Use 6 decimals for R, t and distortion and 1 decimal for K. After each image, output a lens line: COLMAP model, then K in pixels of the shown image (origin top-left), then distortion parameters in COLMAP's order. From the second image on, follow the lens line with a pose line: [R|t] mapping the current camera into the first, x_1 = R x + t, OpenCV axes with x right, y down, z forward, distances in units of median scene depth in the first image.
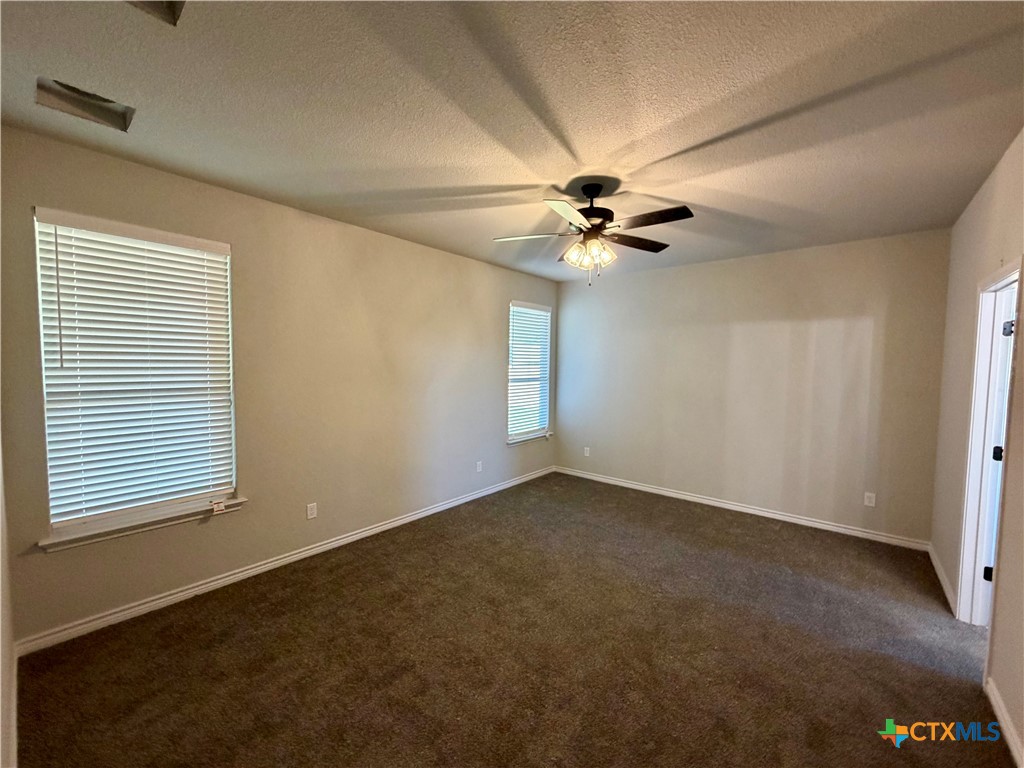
lens RADIAL K [[407.9, 0, 510.3], [0, 407.9, 385.0], [0, 0, 1]] dist [-0.000466, 0.000035]
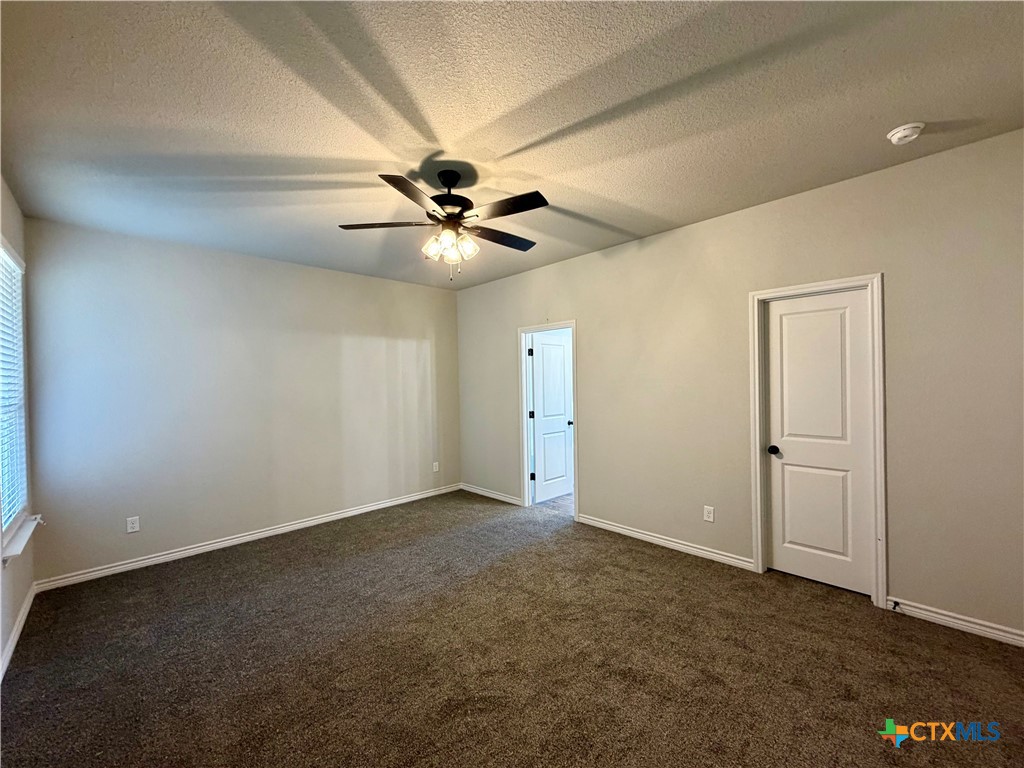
lens RADIAL K [[407.9, 0, 510.3], [0, 407.9, 385.0], [0, 0, 1]] dist [-0.000466, 0.000035]
pose [[0.104185, -0.021708, 0.994321, -0.707672], [0.072959, 0.997235, 0.014127, -0.011676], [-0.991878, 0.071073, 0.105480, 0.788141]]
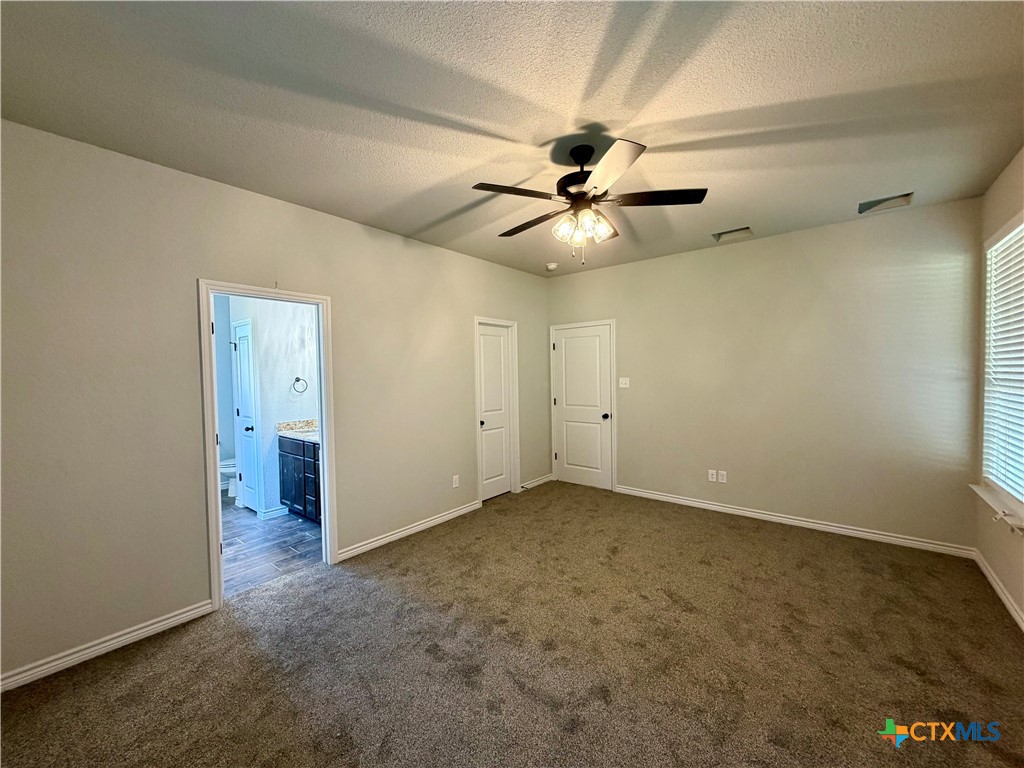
lens RADIAL K [[407.9, 0, 510.3], [0, 407.9, 385.0], [0, 0, 1]] dist [-0.000466, 0.000035]
pose [[-0.999990, 0.003424, -0.002776, 0.351494], [0.003173, 0.996315, 0.085715, -0.067162], [0.003059, 0.085705, -0.996316, 1.876163]]
